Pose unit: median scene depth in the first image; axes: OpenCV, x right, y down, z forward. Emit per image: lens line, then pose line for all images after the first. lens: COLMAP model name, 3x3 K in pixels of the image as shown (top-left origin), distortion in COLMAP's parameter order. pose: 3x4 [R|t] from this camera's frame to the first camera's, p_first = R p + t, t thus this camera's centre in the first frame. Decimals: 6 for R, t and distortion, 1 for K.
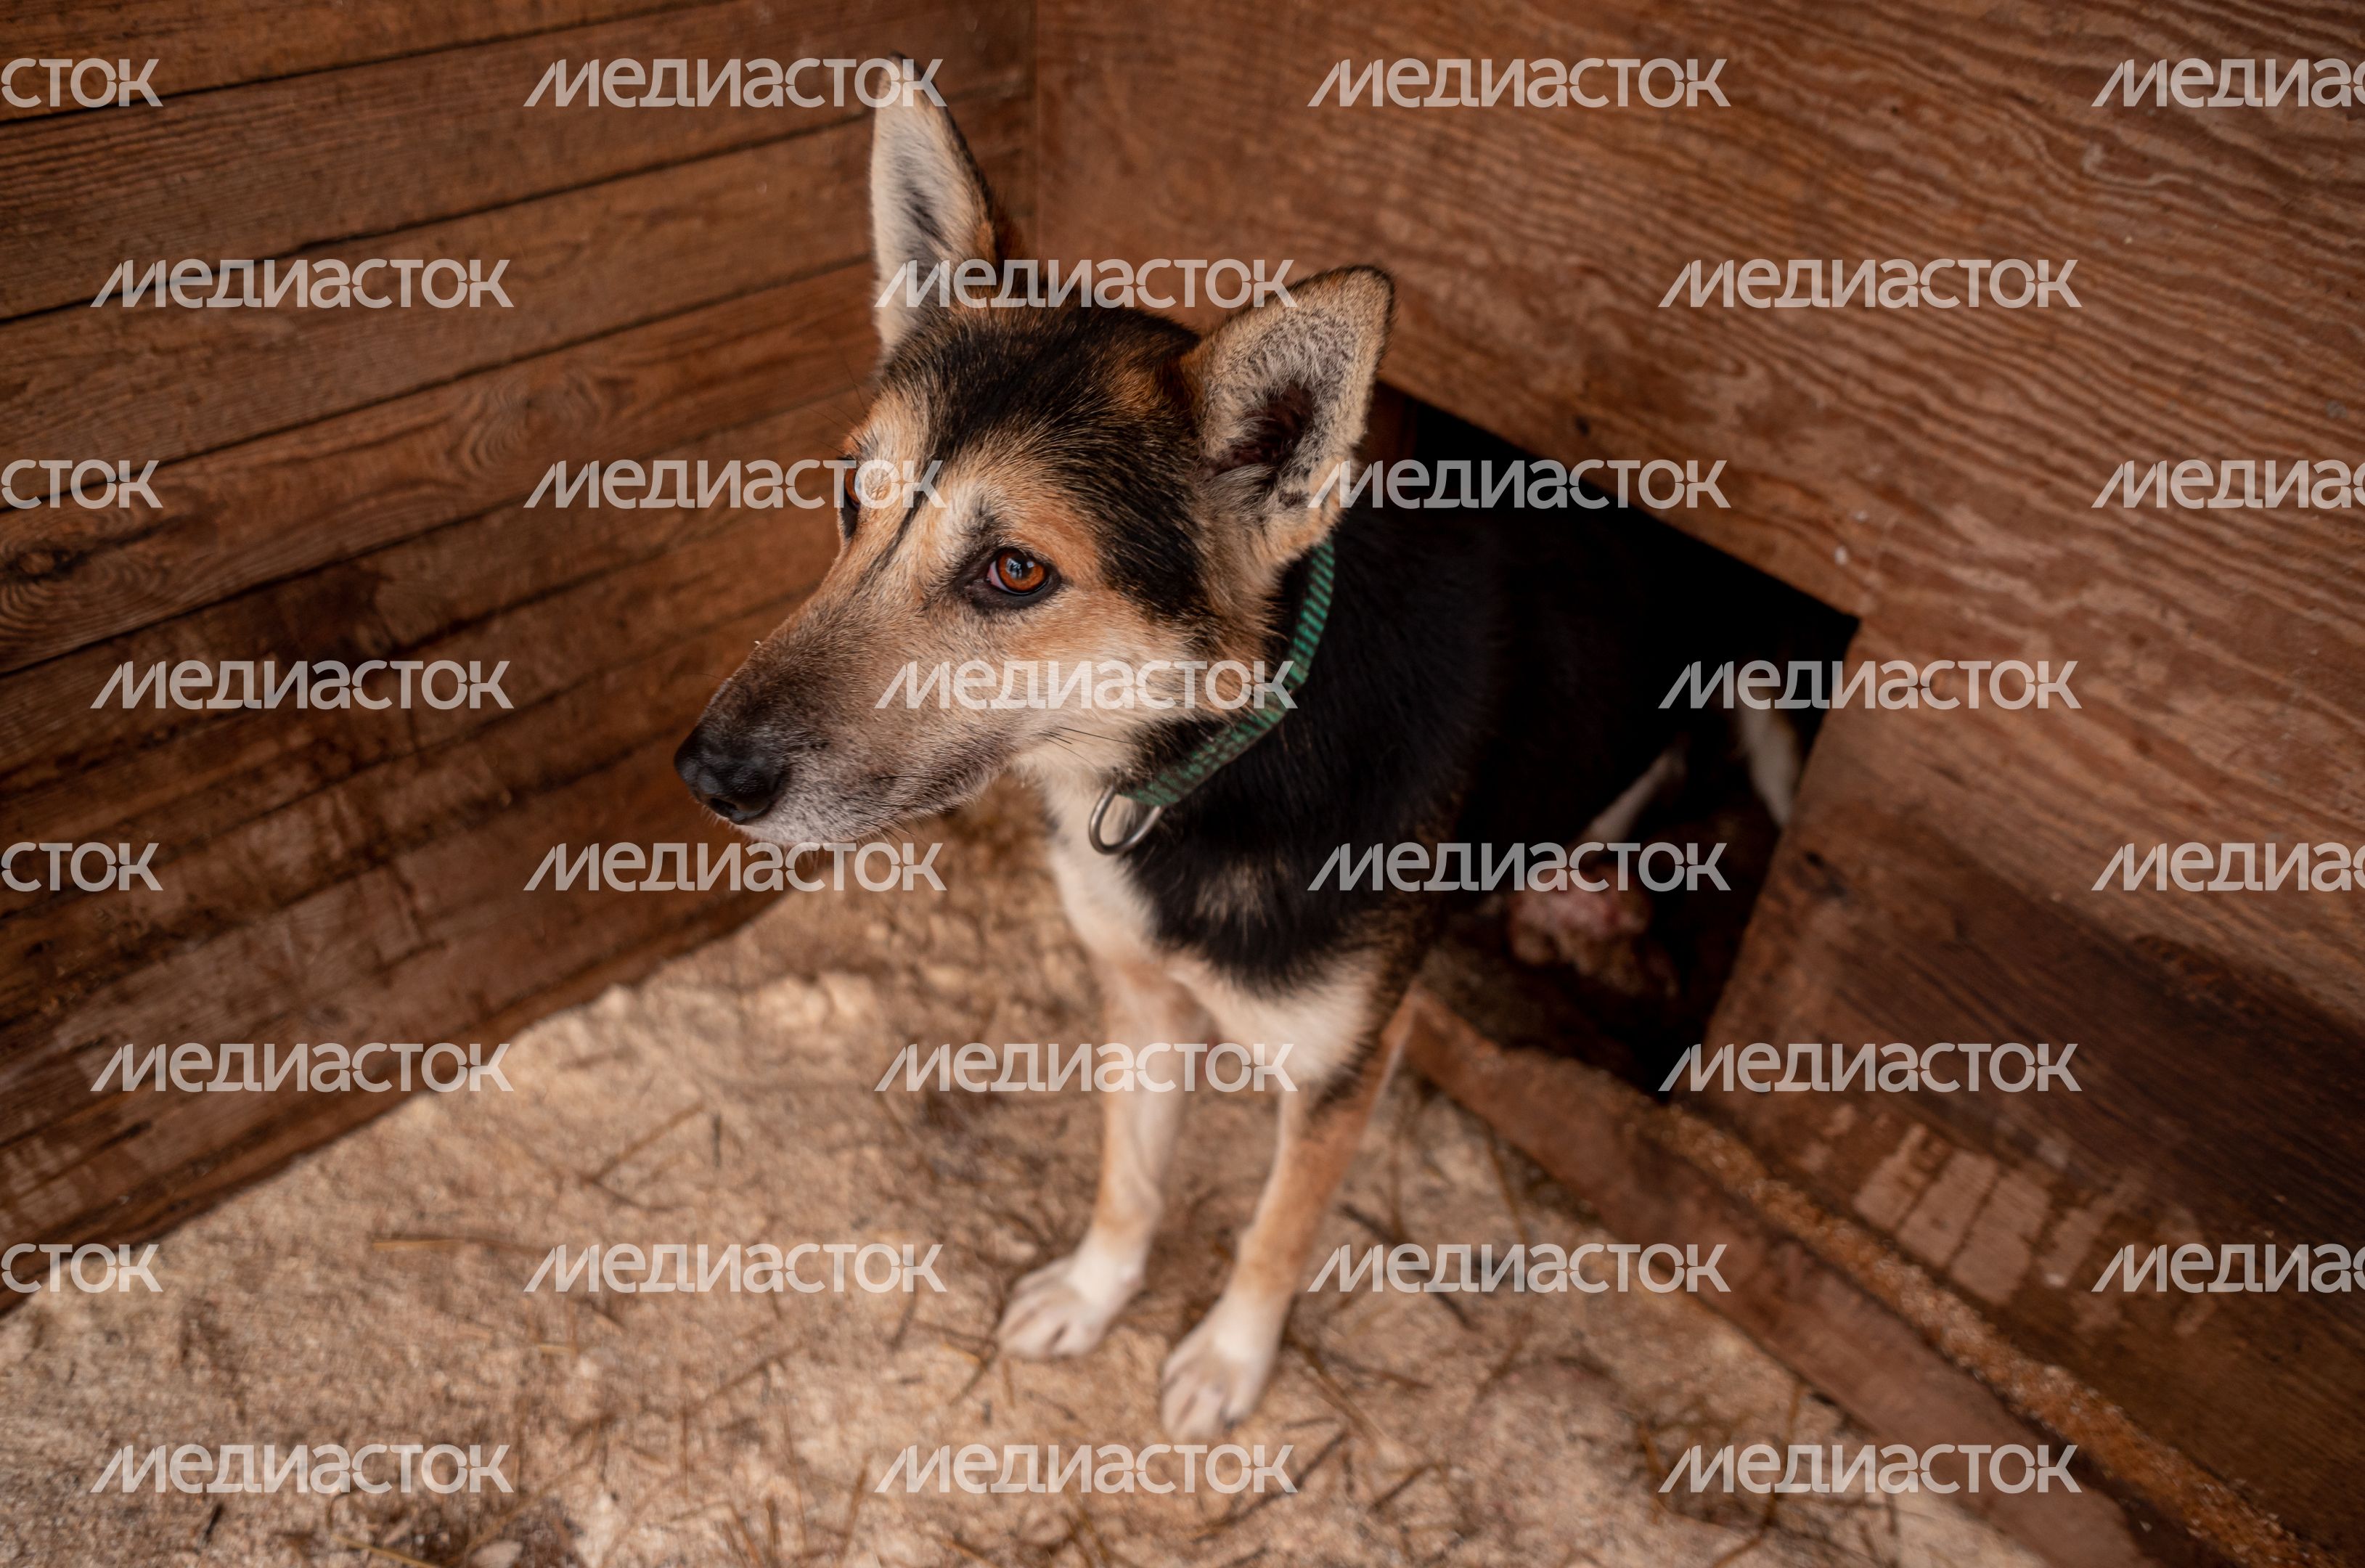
lens RADIAL K [[1094.4, 0, 1182.5], [0, 1094.4, 784.0], [0, 0, 1]] dist [-0.000076, -0.000191]
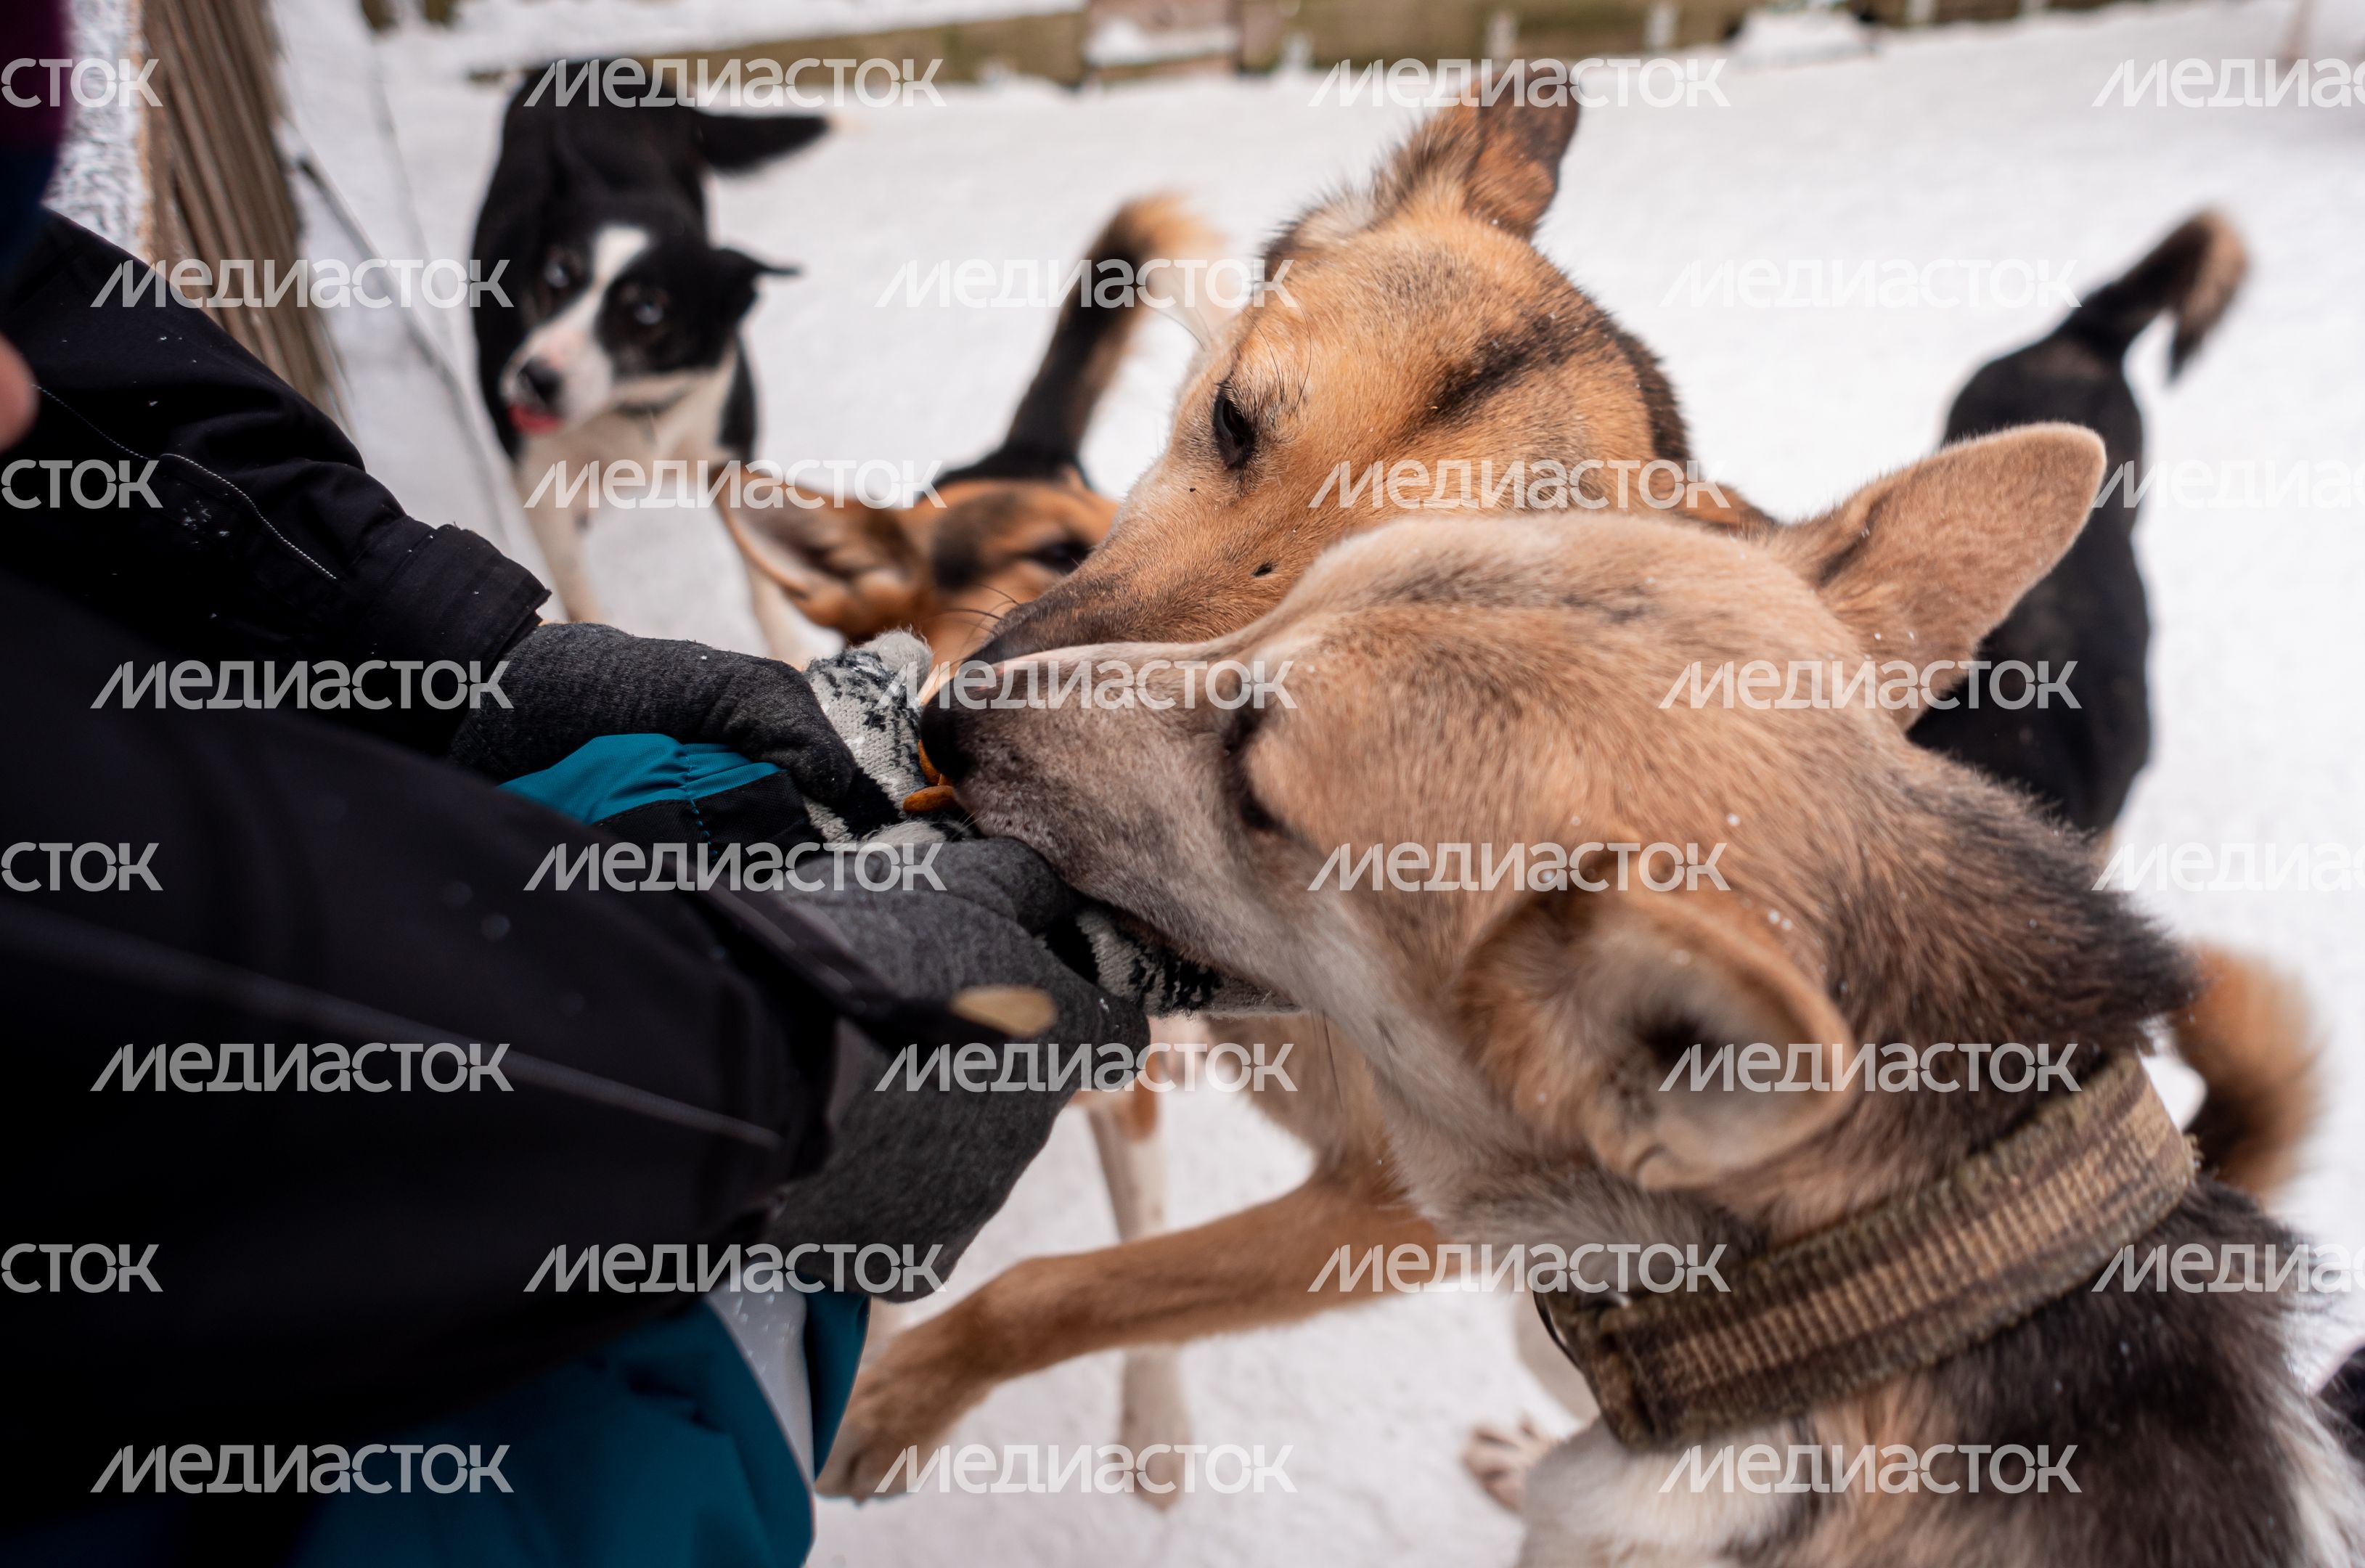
lens RADIAL K [[1094.4, 0, 1182.5], [0, 1094.4, 784.0], [0, 0, 1]] dist [-0.000076, -0.000191]
pose [[1.000000, -0.000388, 0.000037, -0.000002], [0.000388, 1.000000, 0.000621, -0.124622], [-0.000037, -0.000621, 1.000000, 0.000104]]
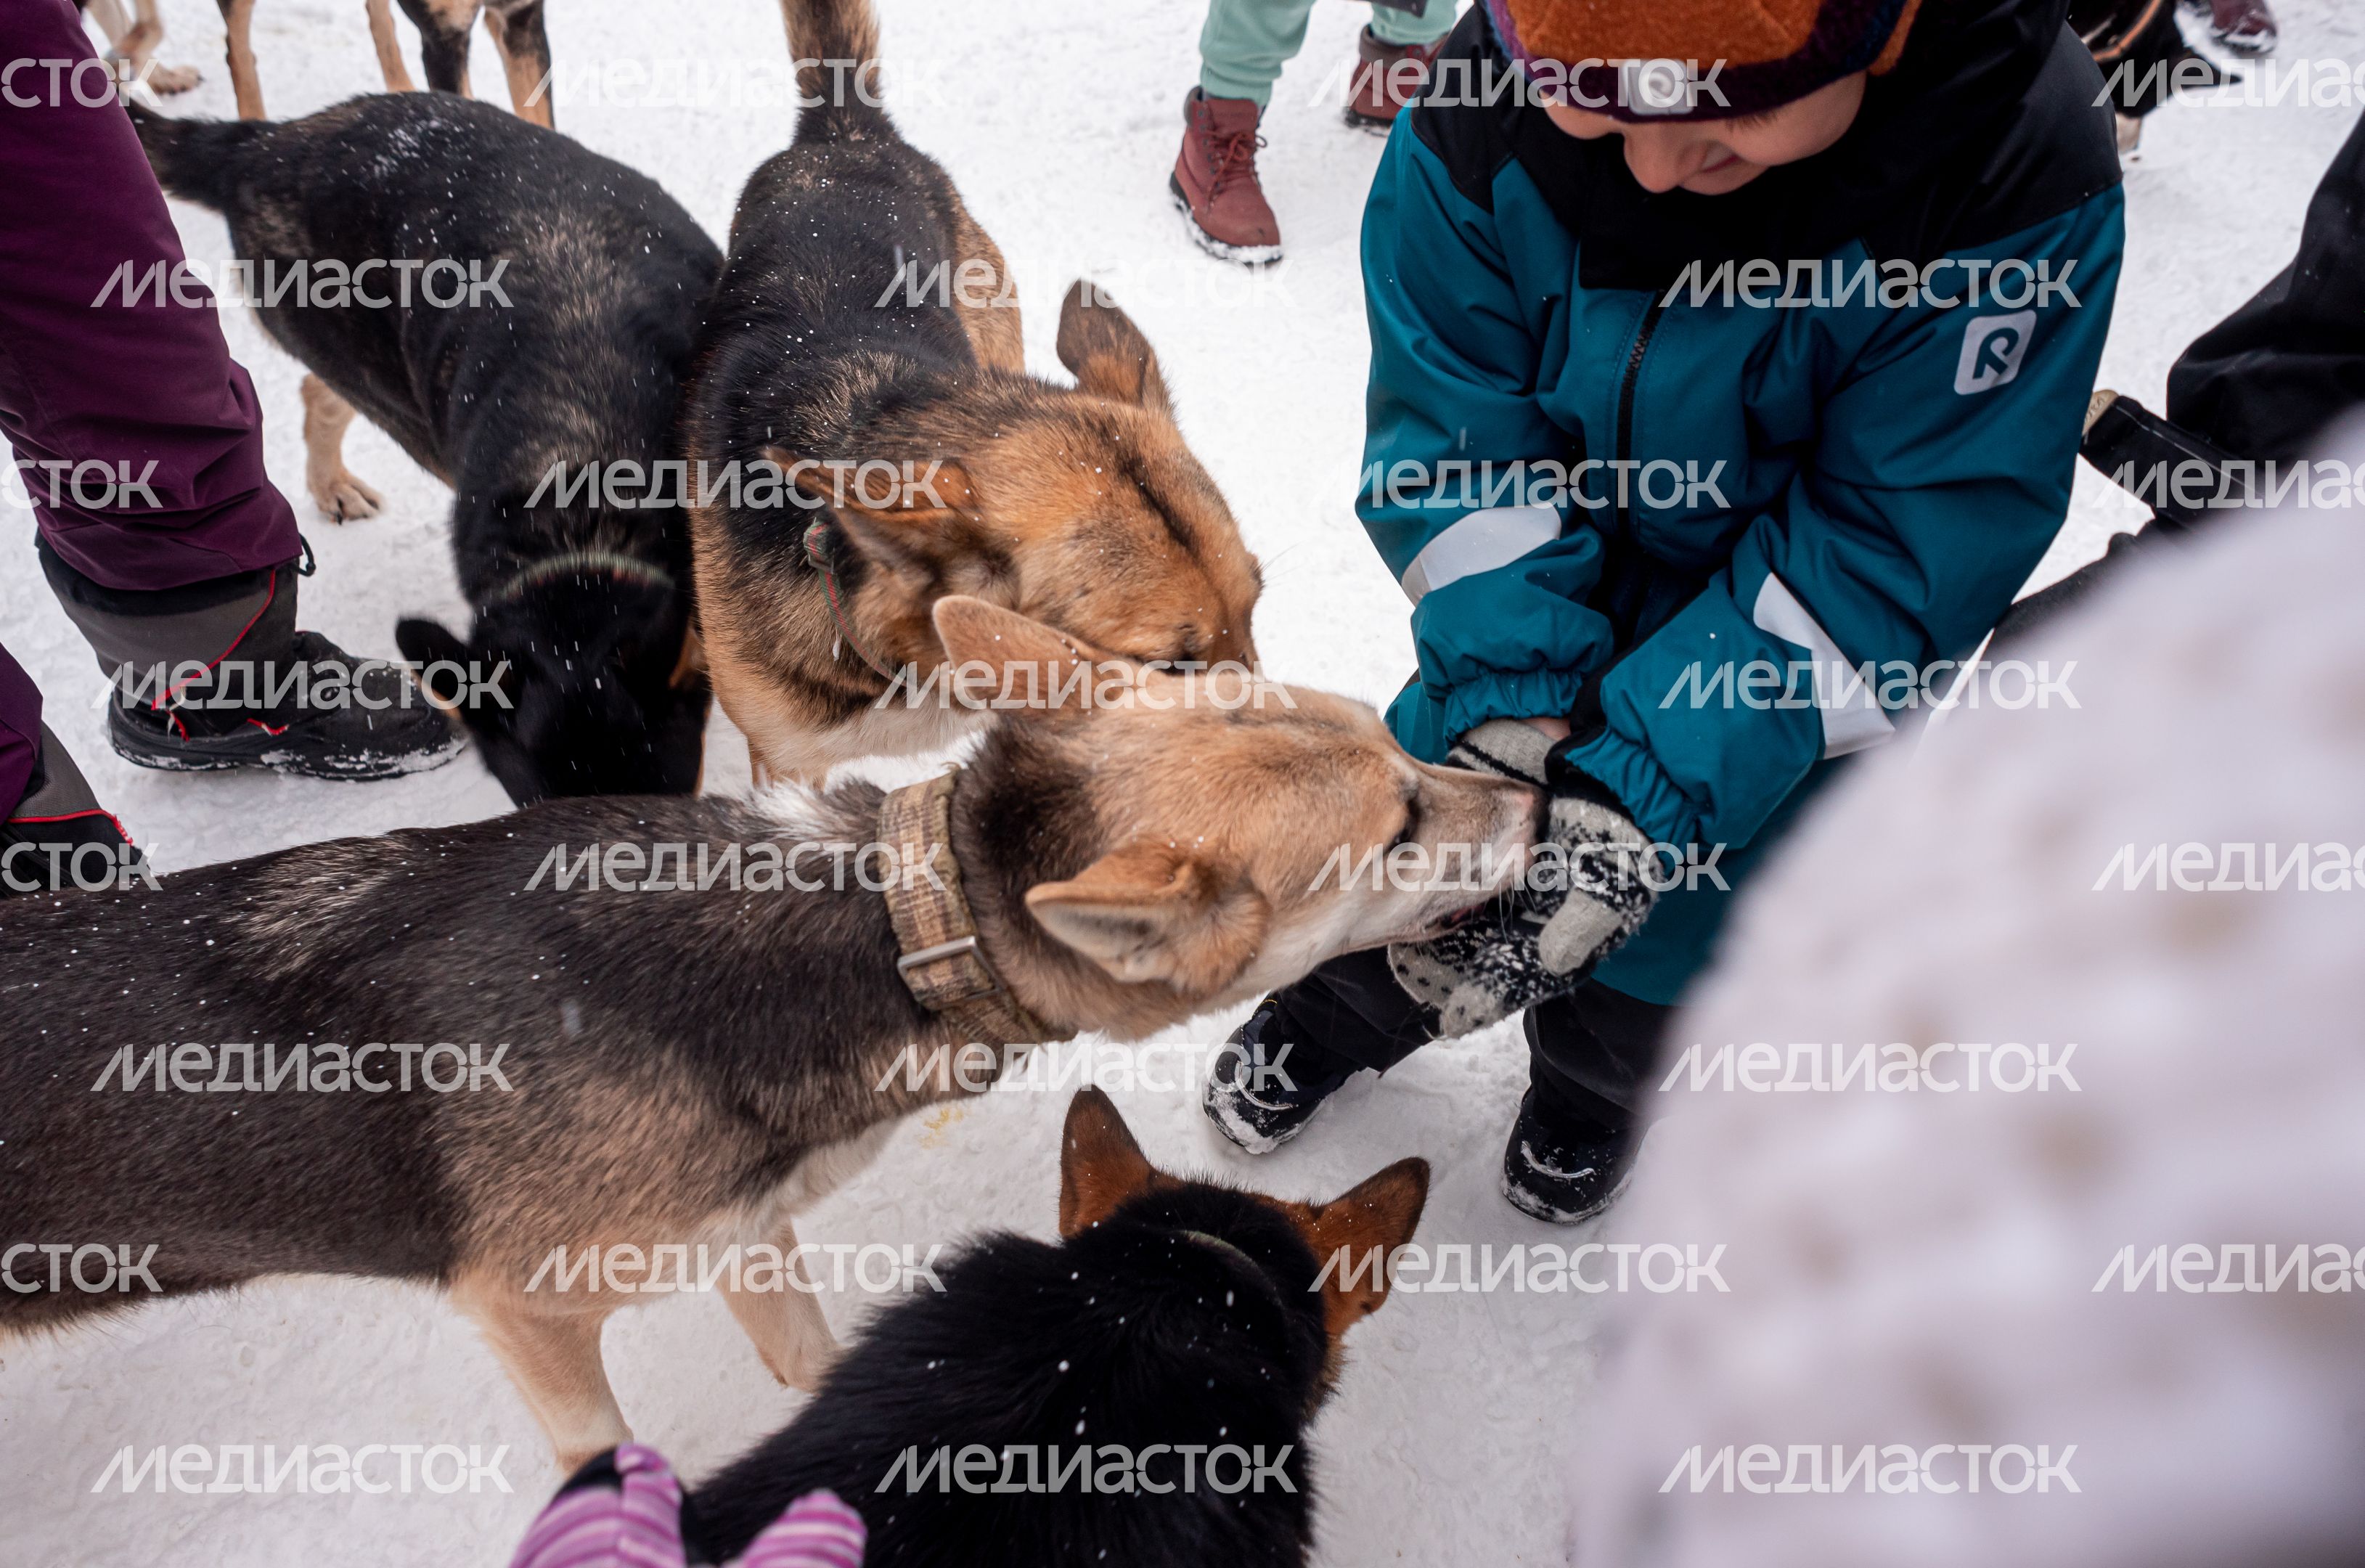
lens RADIAL K [[1094.4, 0, 1182.5], [0, 1094.4, 784.0], [0, 0, 1]] dist [-0.000076, -0.000191]
pose [[1.000000, -0.000245, 0.000000, -0.000031], [0.000245, 1.000000, -0.000345, -0.534145], [0.000000, 0.000345, 1.000000, -0.000108]]
